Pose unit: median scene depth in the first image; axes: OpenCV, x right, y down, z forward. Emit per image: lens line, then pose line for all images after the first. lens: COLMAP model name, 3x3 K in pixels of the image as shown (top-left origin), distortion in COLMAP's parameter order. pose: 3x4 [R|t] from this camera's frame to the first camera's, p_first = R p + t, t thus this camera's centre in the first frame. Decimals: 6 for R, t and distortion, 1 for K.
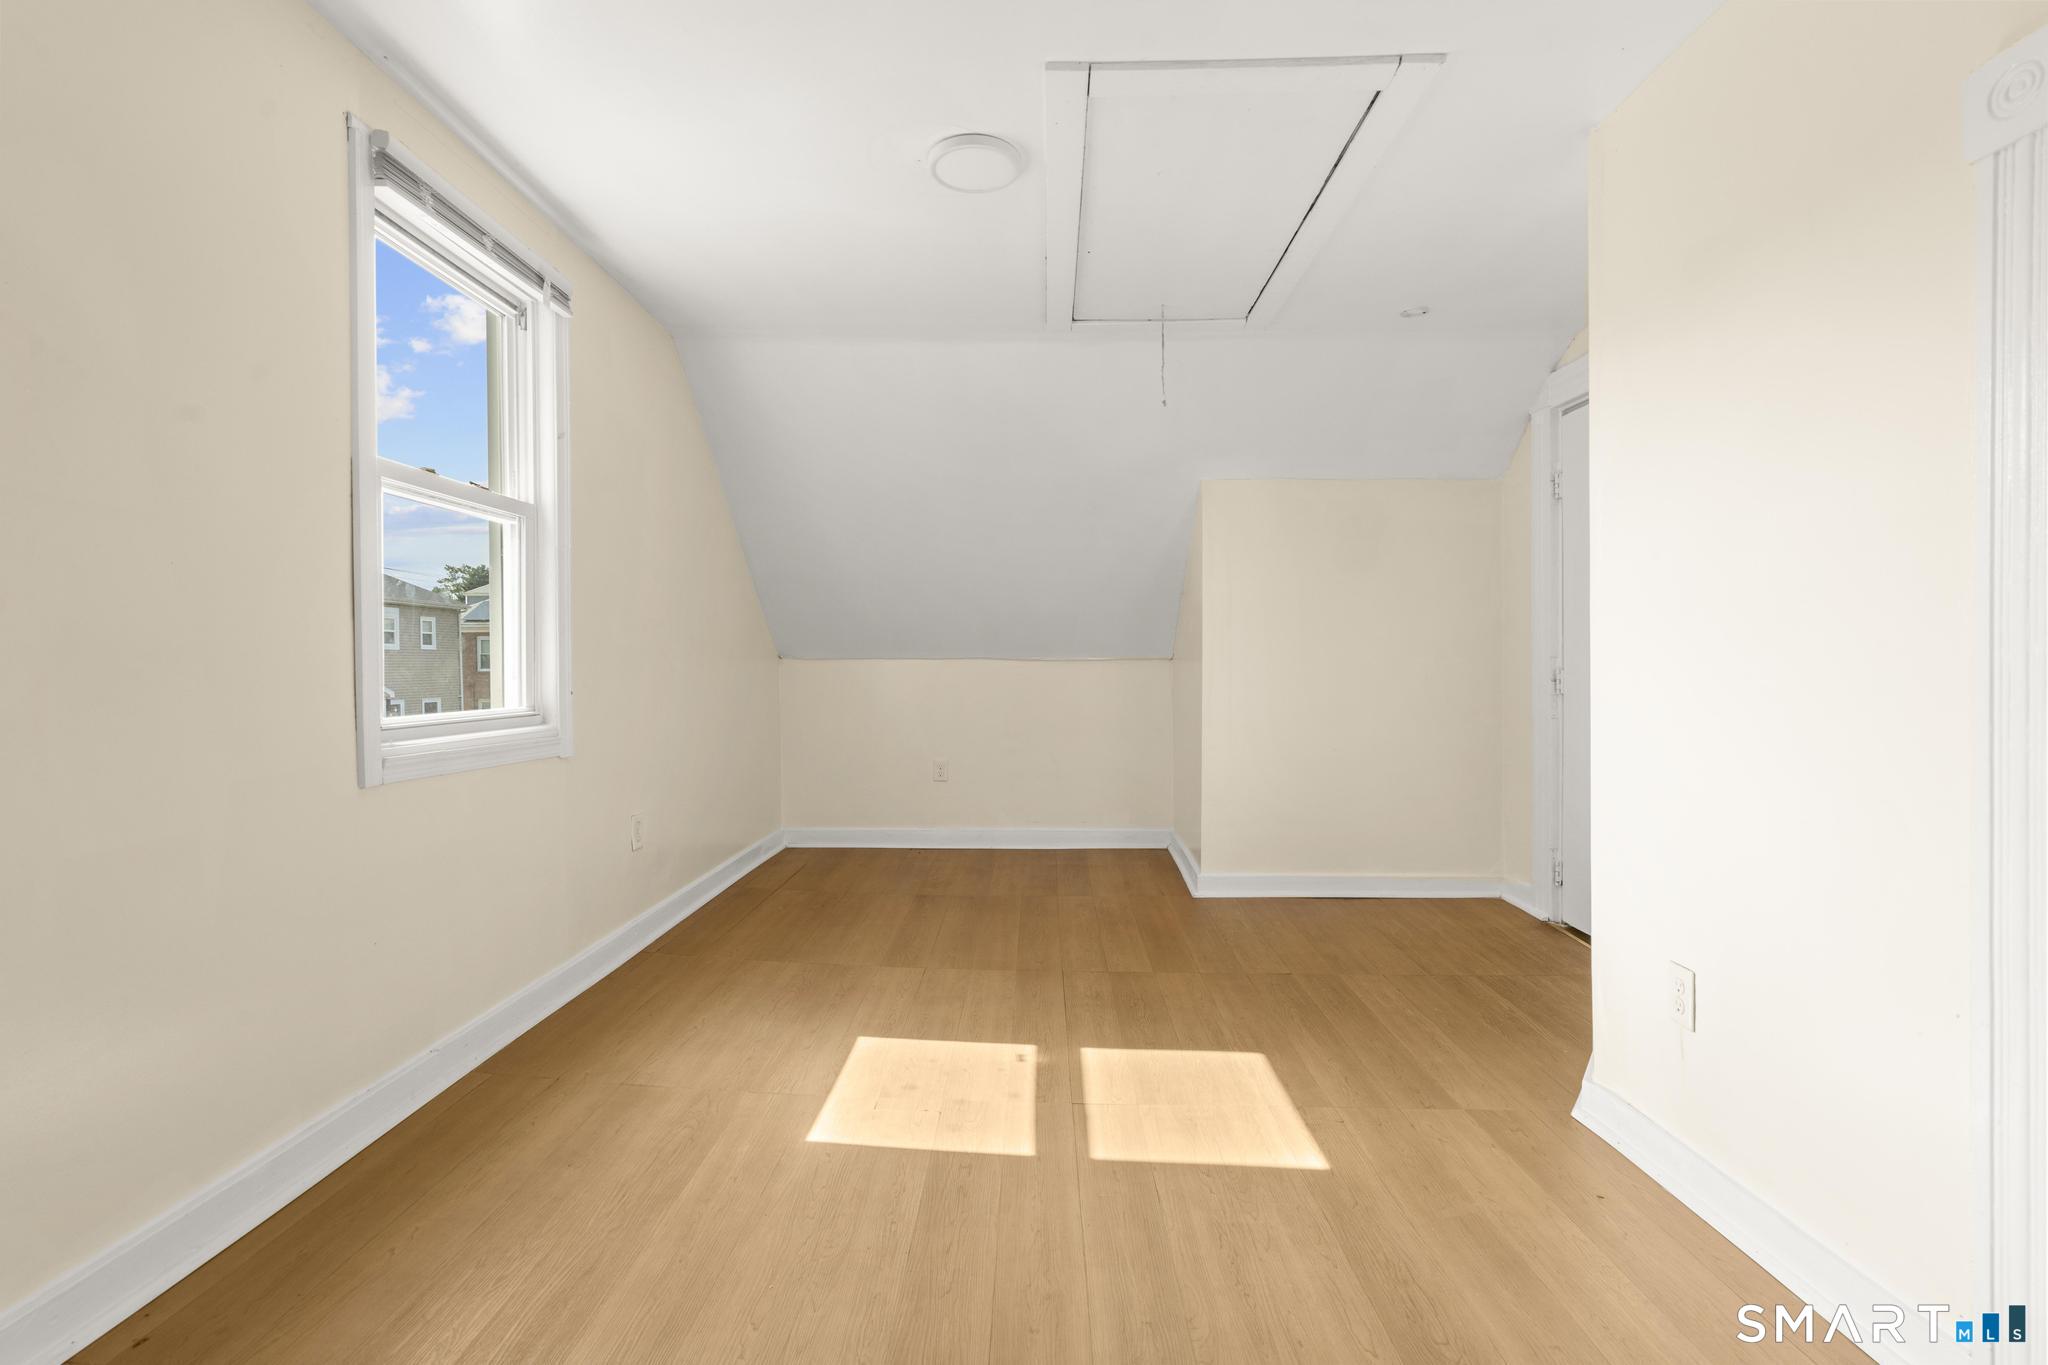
lens RADIAL K [[932.3, 0, 1033.8], [0, 932.3, 678.8], [0, 0, 1]] dist [0.000436, 0.004668]
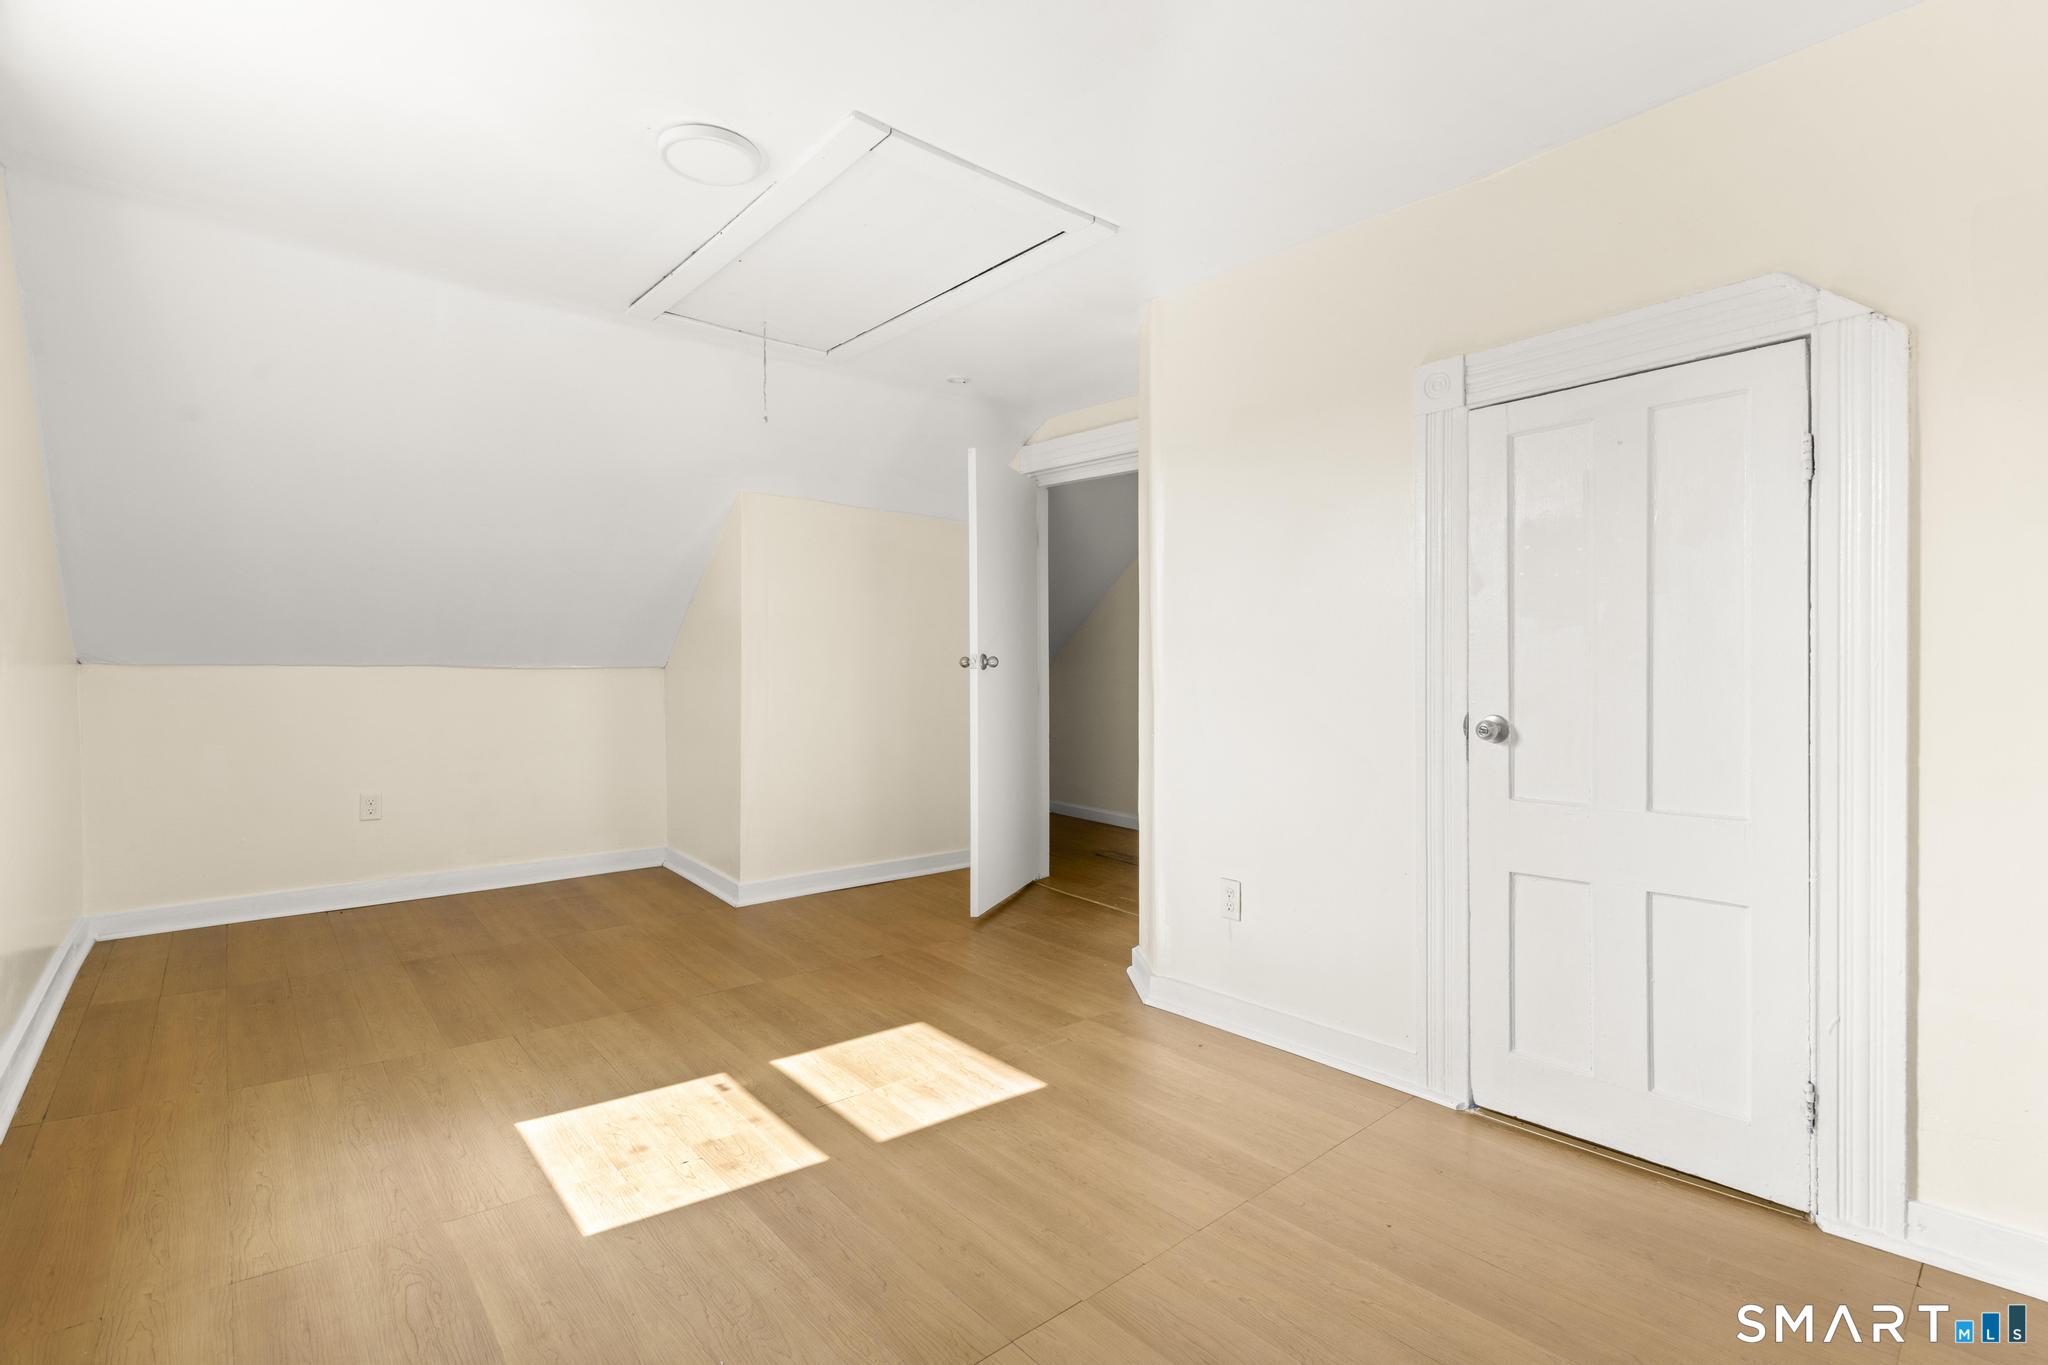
lens RADIAL K [[932.3, 0, 1033.8], [0, 932.3, 678.8], [0, 0, 1]] dist [0.000436, 0.004668]
pose [[0.744716, -0.003556, 0.667372, -0.453030], [0.005233, 0.999986, -0.000511, -0.015252], [-0.667361, 0.003873, 0.744725, 0.070803]]
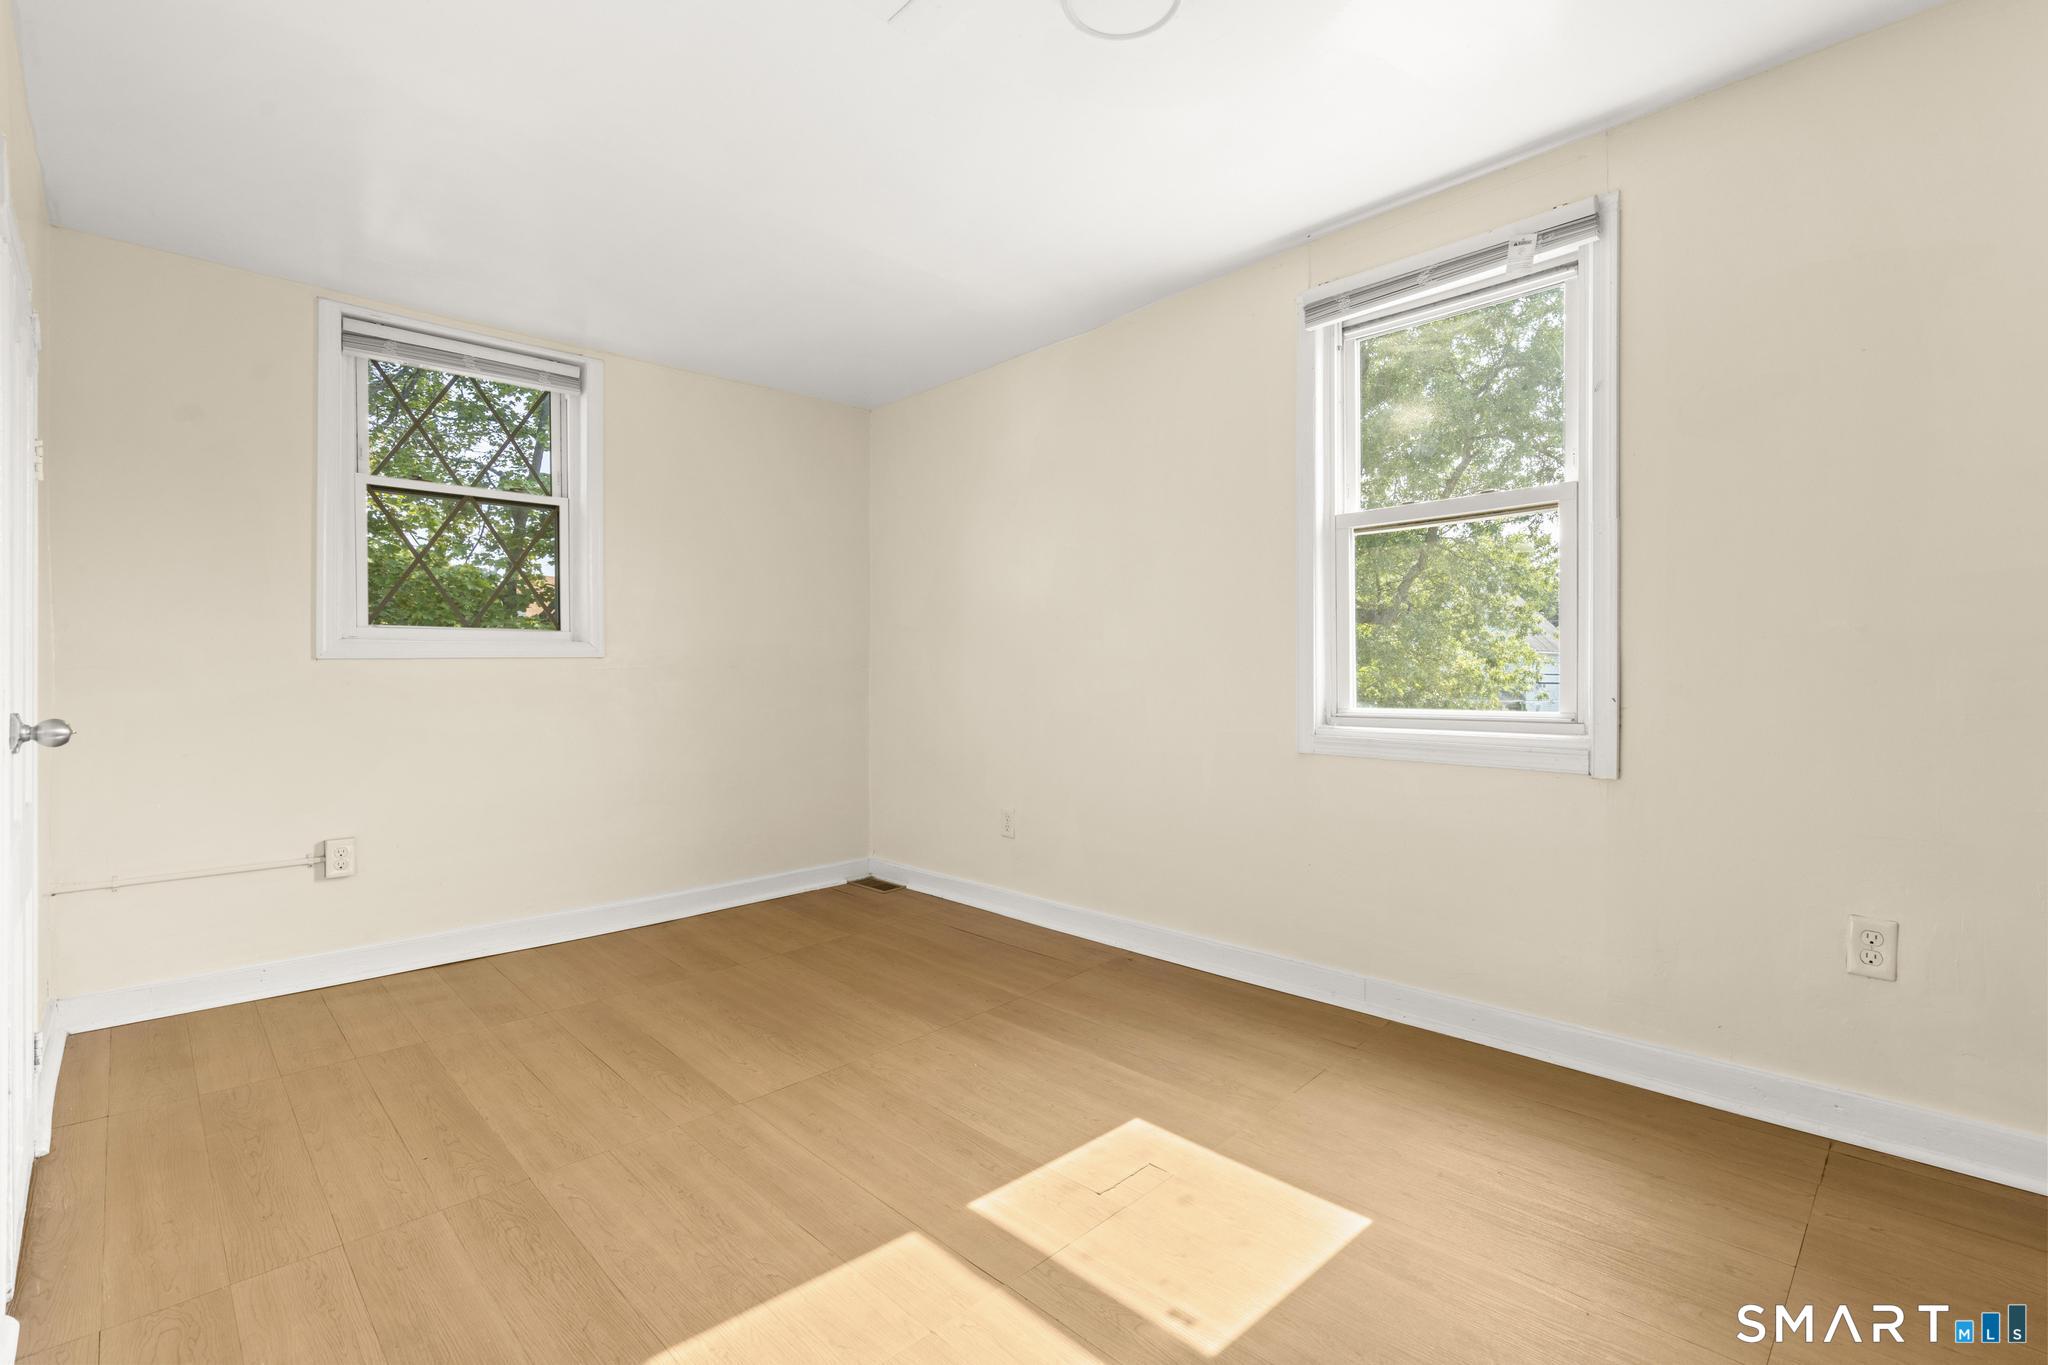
lens RADIAL K [[923.2, 0, 1024.0], [0, 923.2, 682.5], [0, 0, 1]] dist [-0.000887, -0.000094]
pose [[-0.714500, 0.007491, -0.699596, 0.503794], [-0.005552, 0.999850, 0.016376, -0.011315], [0.699614, 0.015584, -0.714351, 1.465165]]
